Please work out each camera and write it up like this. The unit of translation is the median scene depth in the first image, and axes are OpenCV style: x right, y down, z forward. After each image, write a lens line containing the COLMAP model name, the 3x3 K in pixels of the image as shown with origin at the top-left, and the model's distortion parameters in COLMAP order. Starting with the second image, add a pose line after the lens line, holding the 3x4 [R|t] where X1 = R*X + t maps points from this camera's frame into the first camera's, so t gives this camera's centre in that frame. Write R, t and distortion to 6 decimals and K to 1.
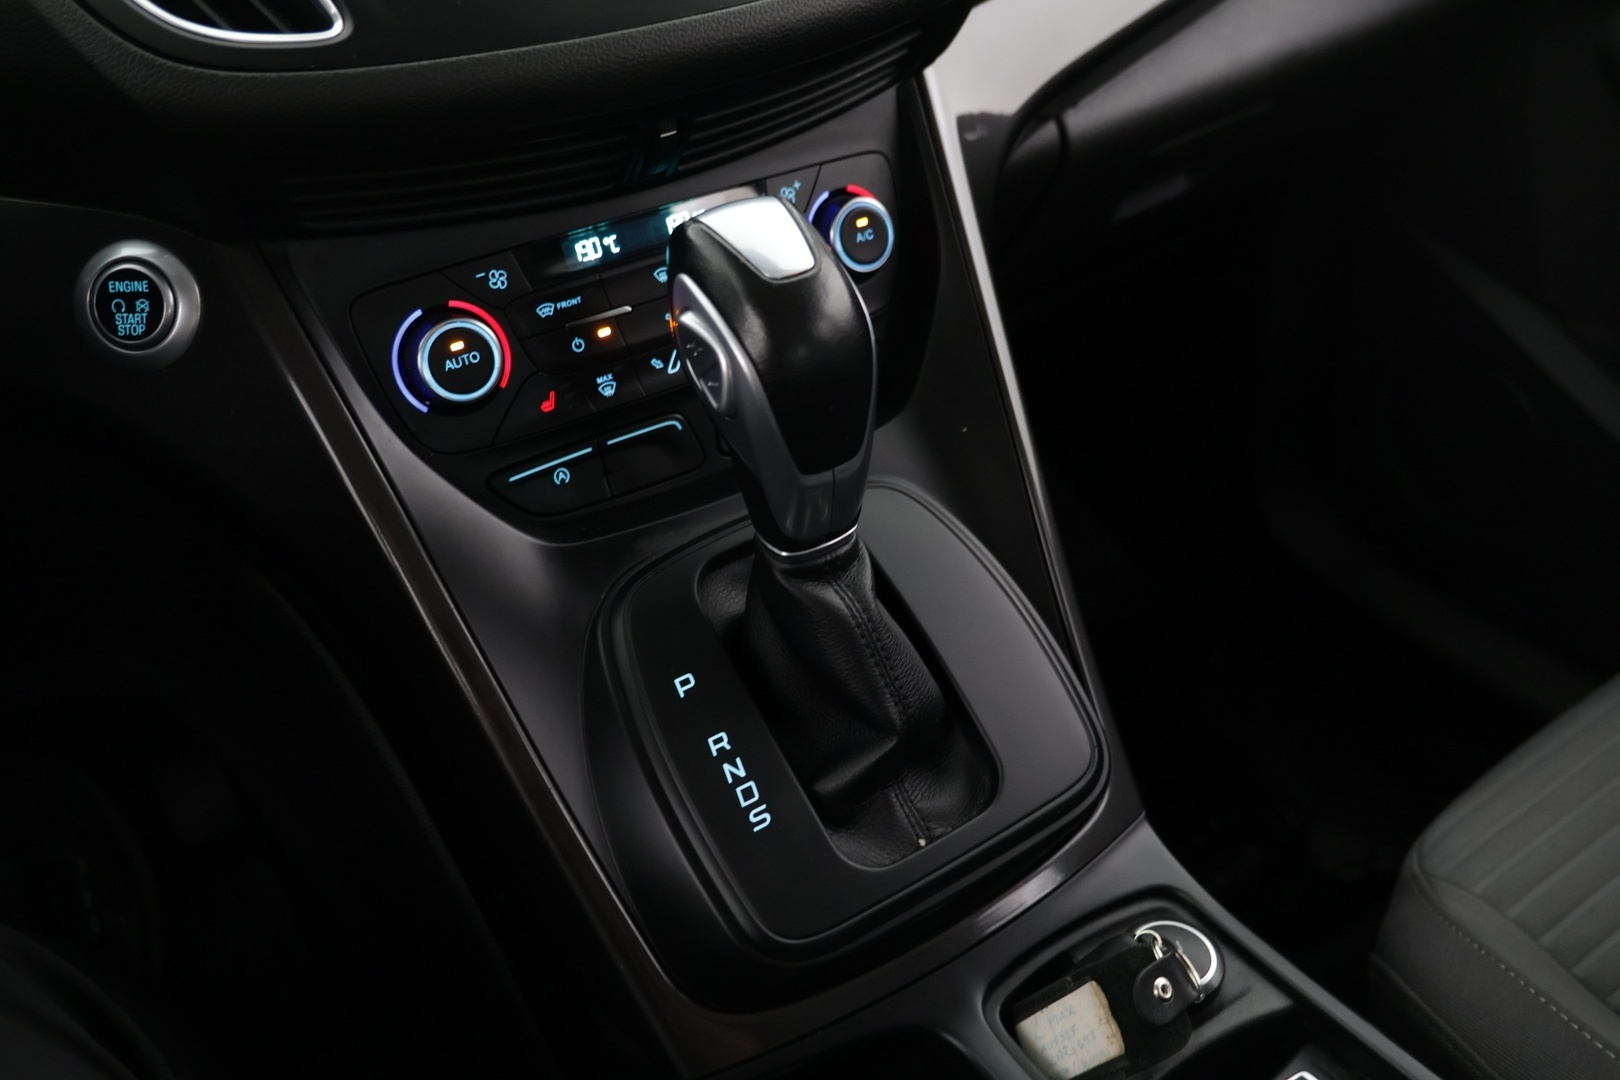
lens RADIAL K [[1356.1, 0, 809.5], [0, 1356.1, 544.4], [0, 0, 1]] dist [-0.032510, 0.012983]
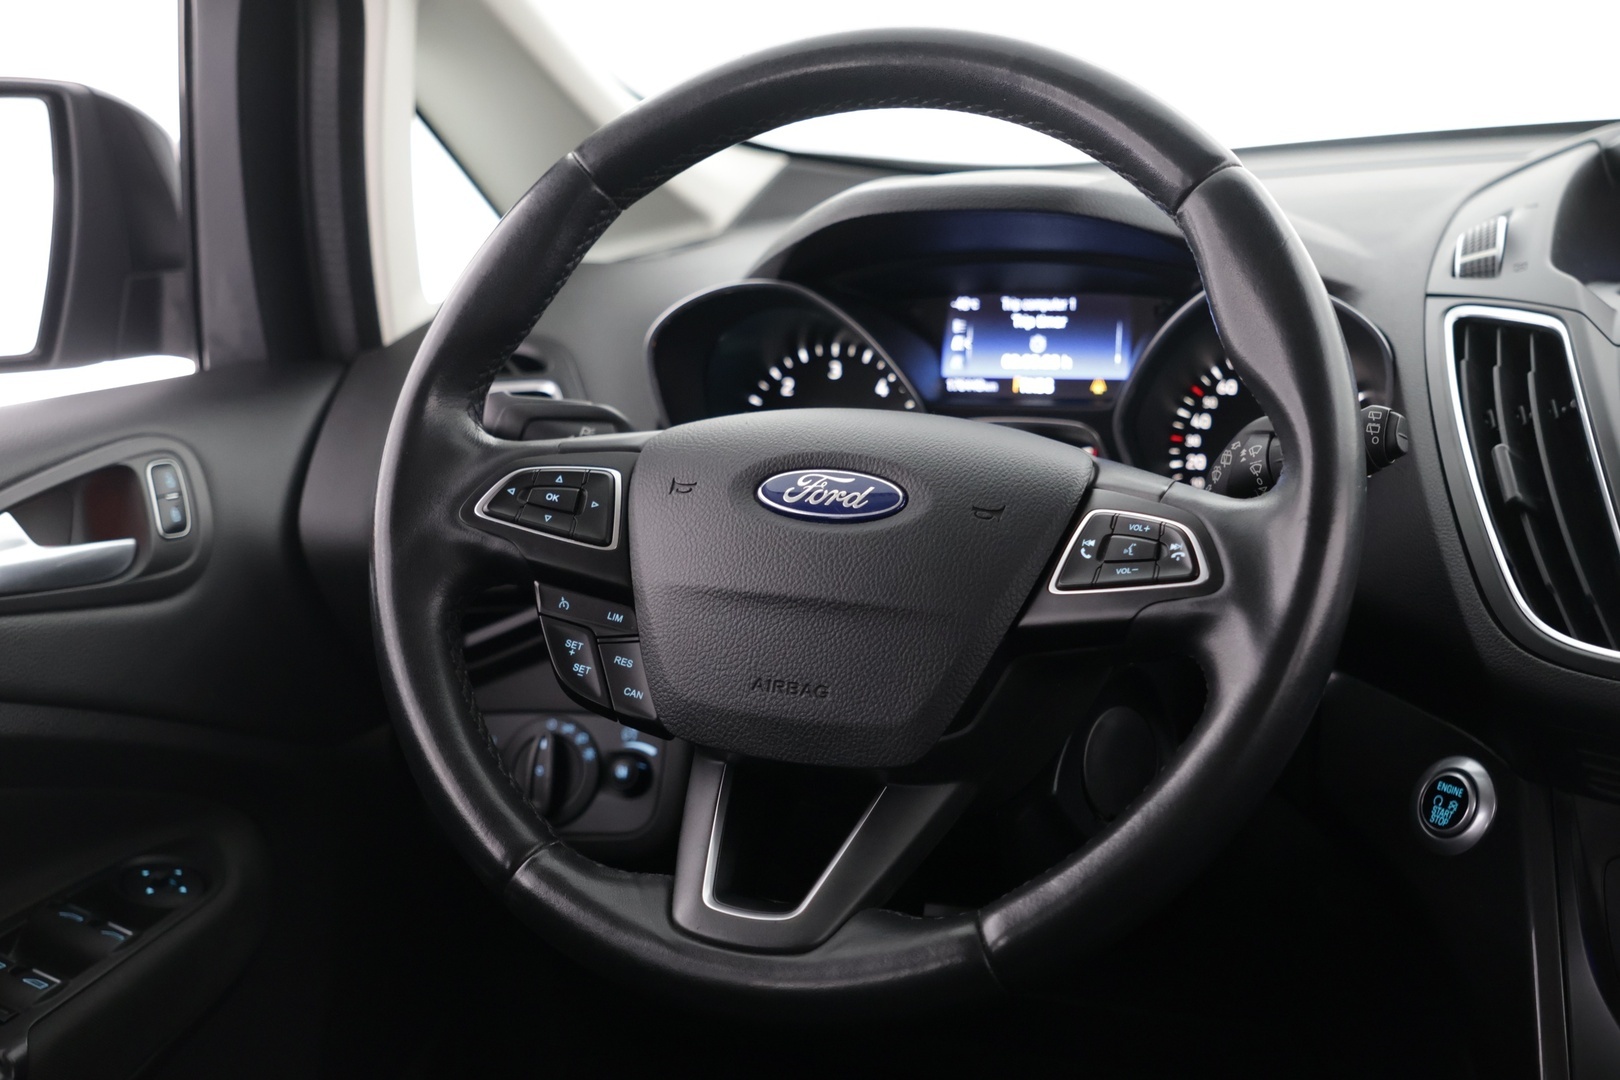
lens RADIAL K [[2231.7, 0, 810.8], [0, 2231.7, 533.2], [0, 0, 1]] dist [0.017368, 0.000000]
pose [[0.577551, 0.196655, -0.792314, 0.713515], [-0.443333, 0.890519, -0.102134, 0.073940], [0.685486, 0.410247, 0.601504, -0.737091]]
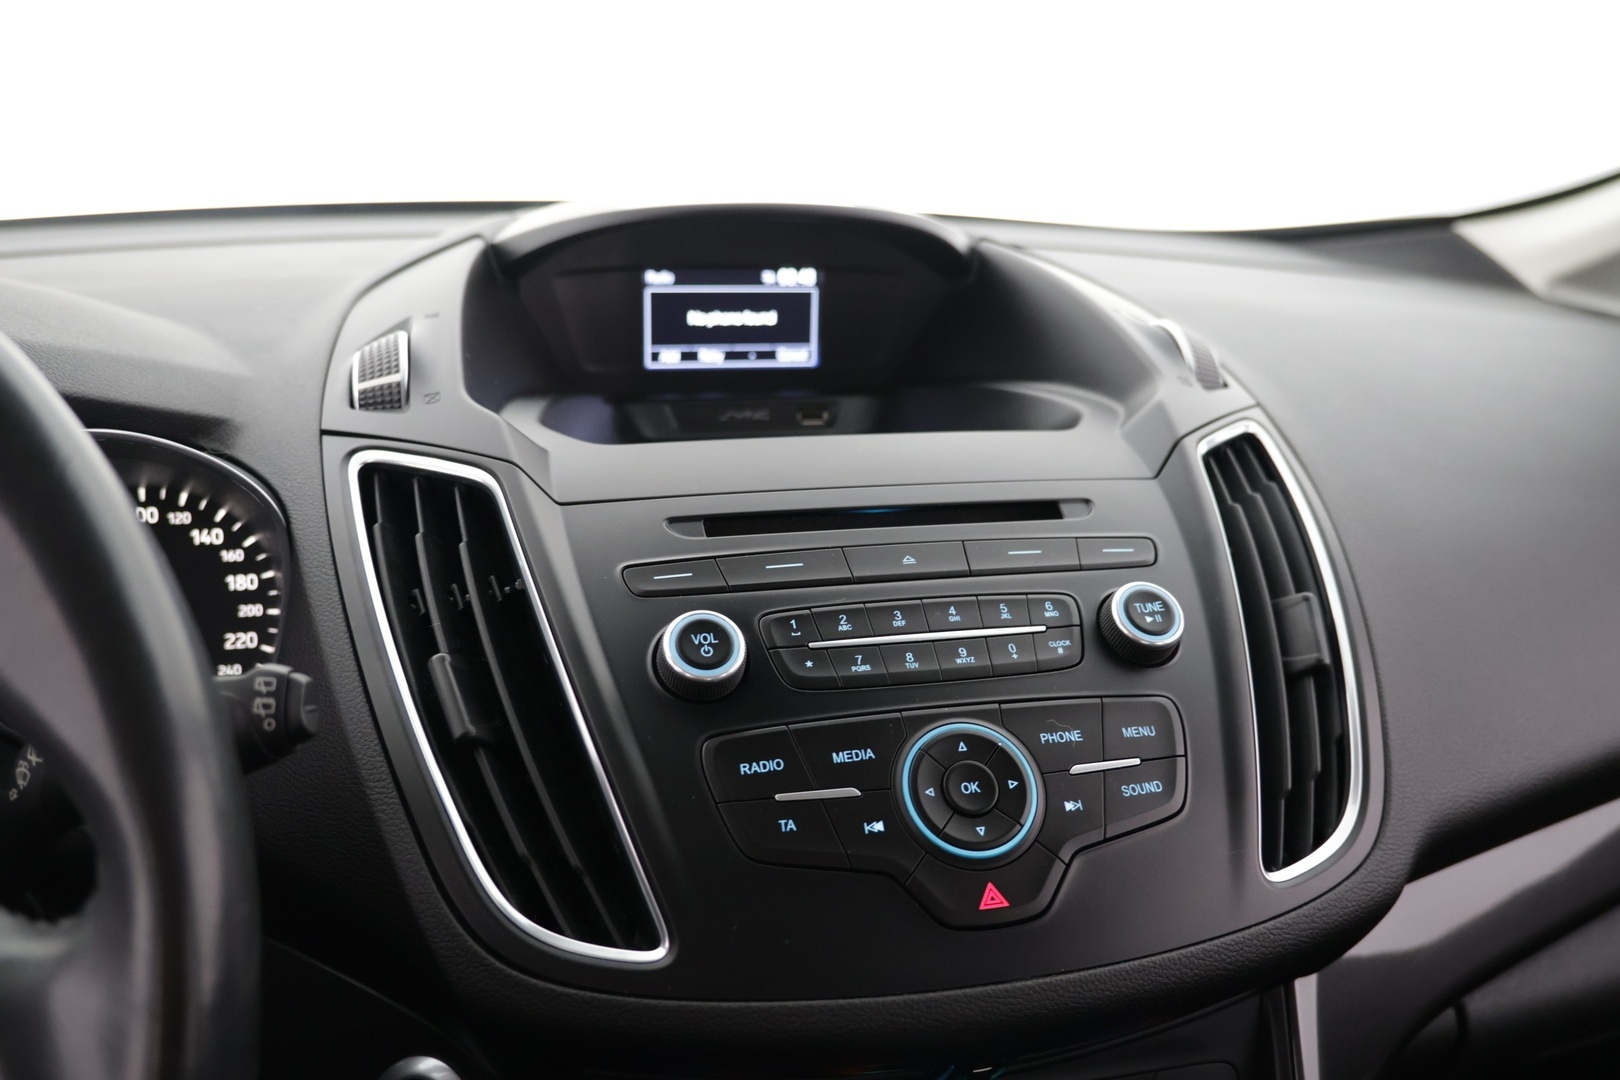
lens RADIAL K [[1356.1, 0, 805.5], [0, 1356.1, 542.9], [0, 0, 1]] dist [-0.032510, 0.012983]
pose [[0.937389, 0.174456, -0.301442, -0.001995], [-0.253238, 0.935598, -0.246022, -0.367203], [0.239108, 0.306955, 0.921198, 0.008626]]
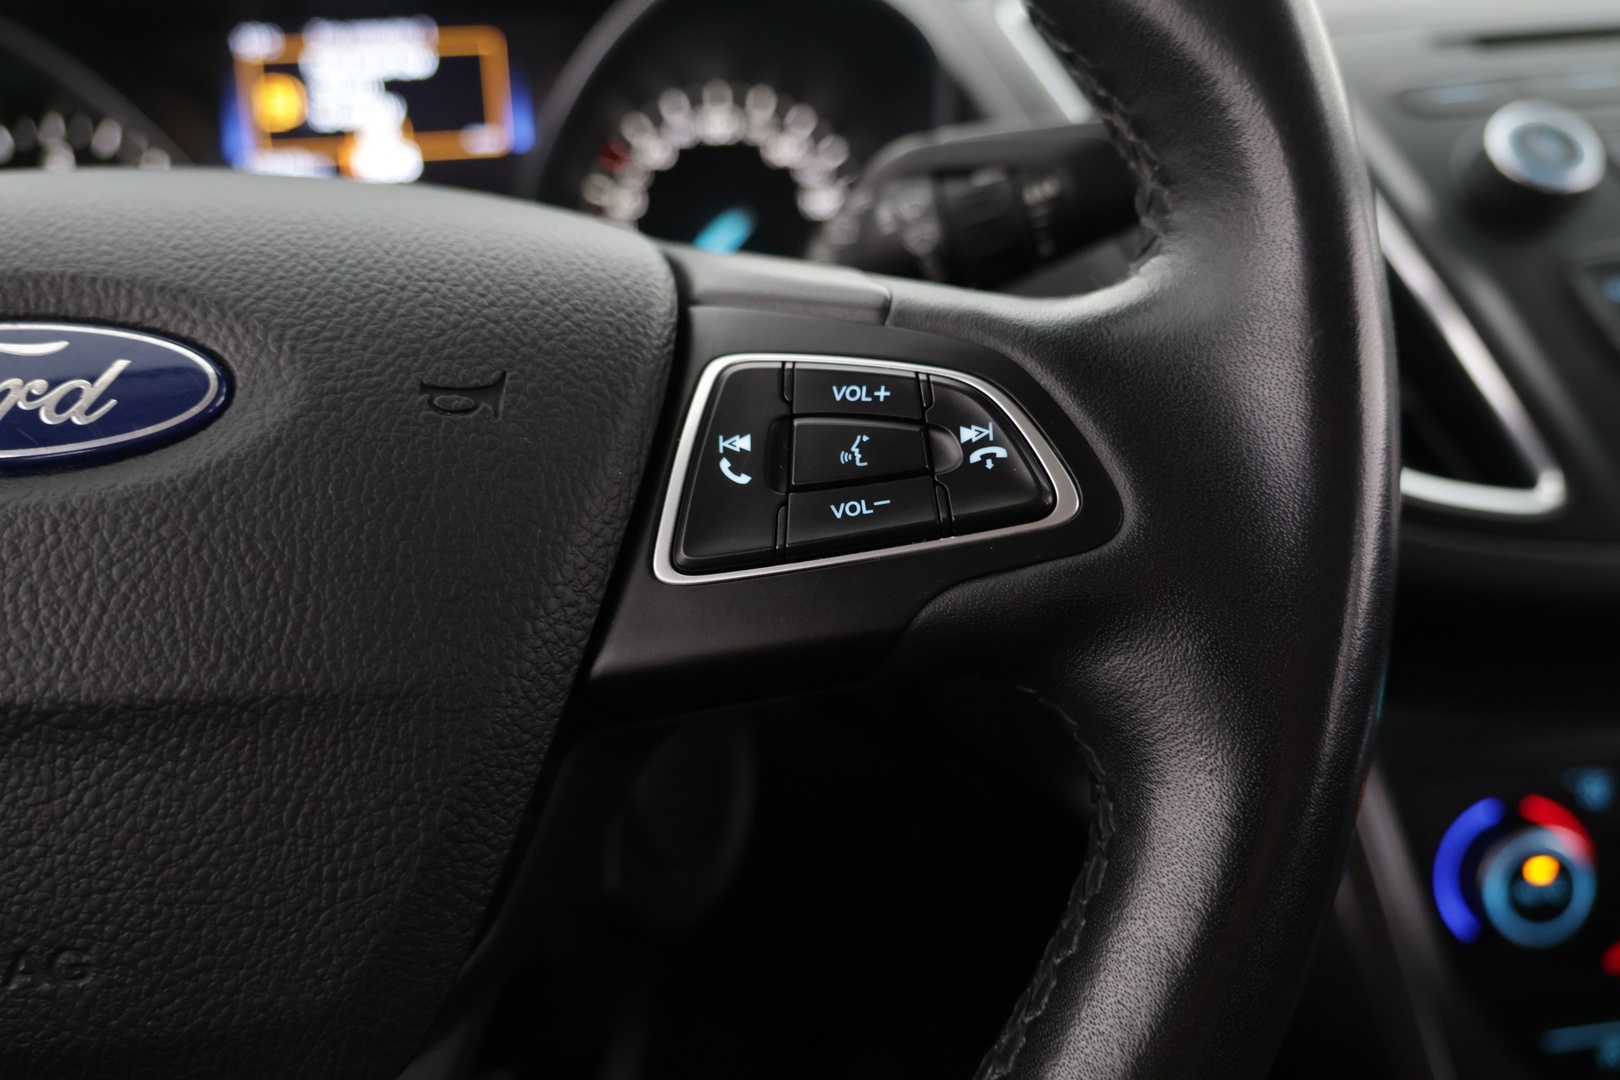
lens RADIAL K [[1356.1, 0, 815.5], [0, 1356.1, 534.8], [0, 0, 1]] dist [-0.032510, 0.012983]
pose [[0.887230, 0.190815, -0.420014, -0.324892], [-0.263144, 0.957135, -0.121028, -0.119568], [0.378916, 0.217904, 0.899411, 0.089171]]
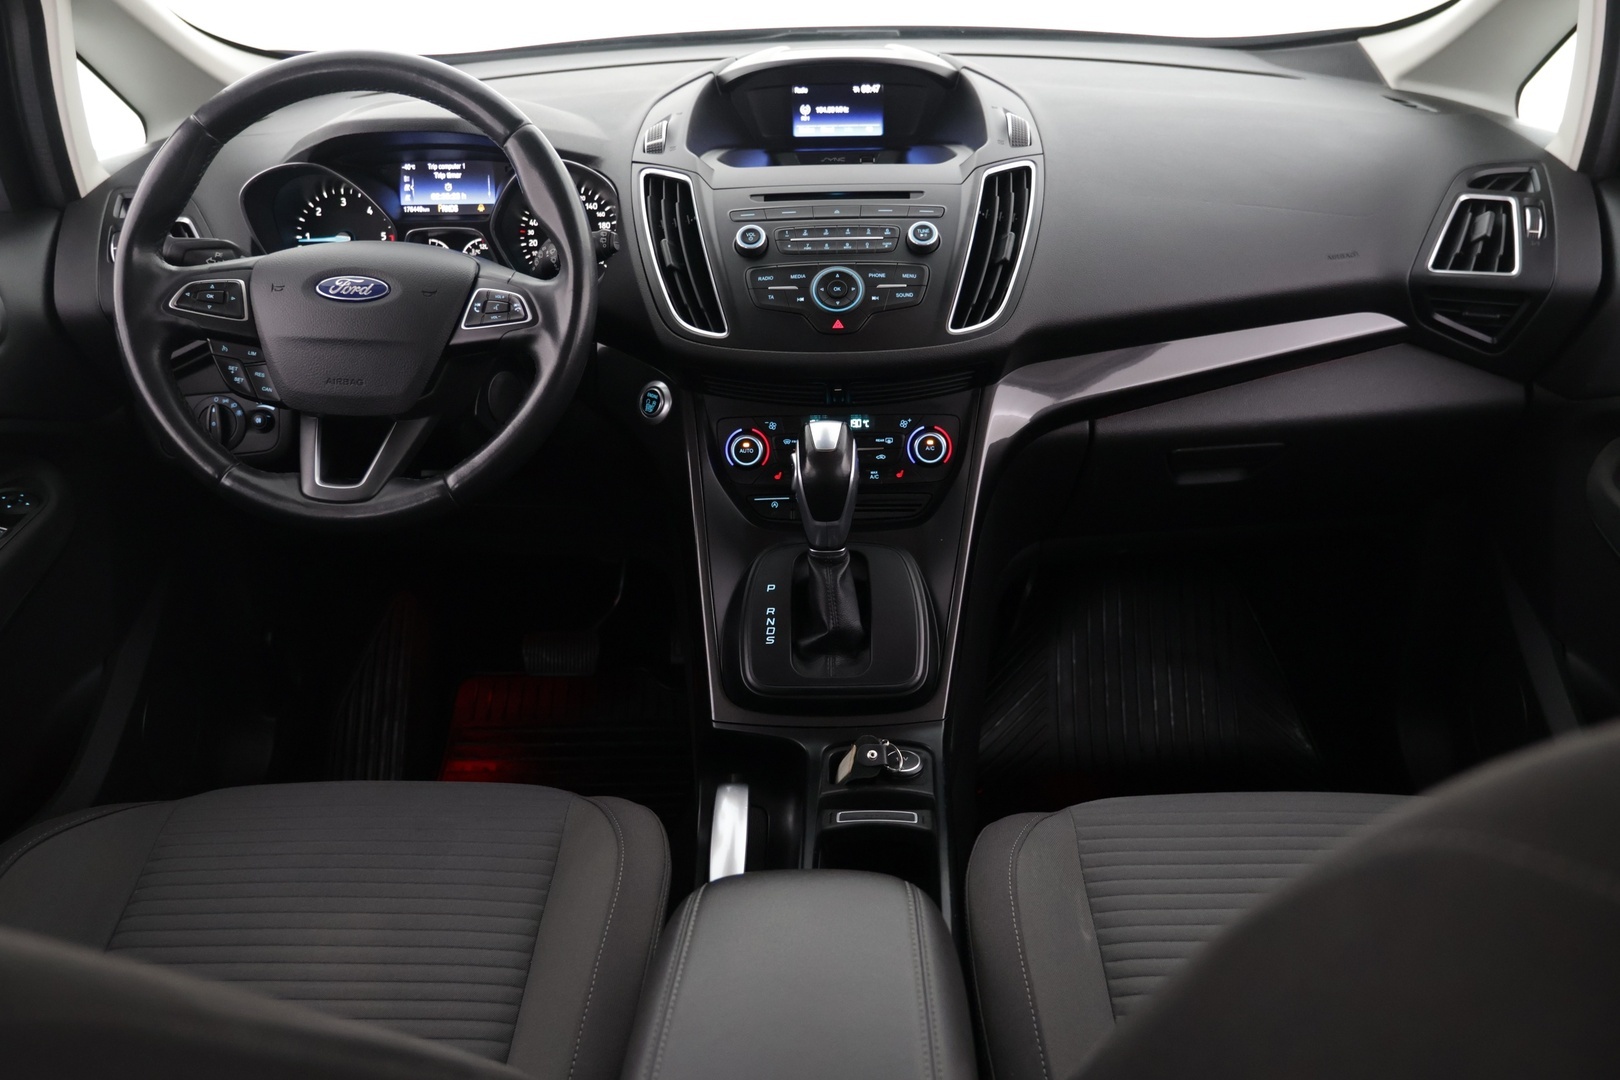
lens RADIAL K [[1356.1, 0, 805.9], [0, 1356.1, 530.2], [0, 0, 1]] dist [-0.032510, 0.012983]
pose [[0.814201, 0.287024, -0.504672, 1.204968], [-0.341478, 0.939746, -0.016450, 0.017477], [0.469542, 0.185728, 0.863154, -1.207716]]
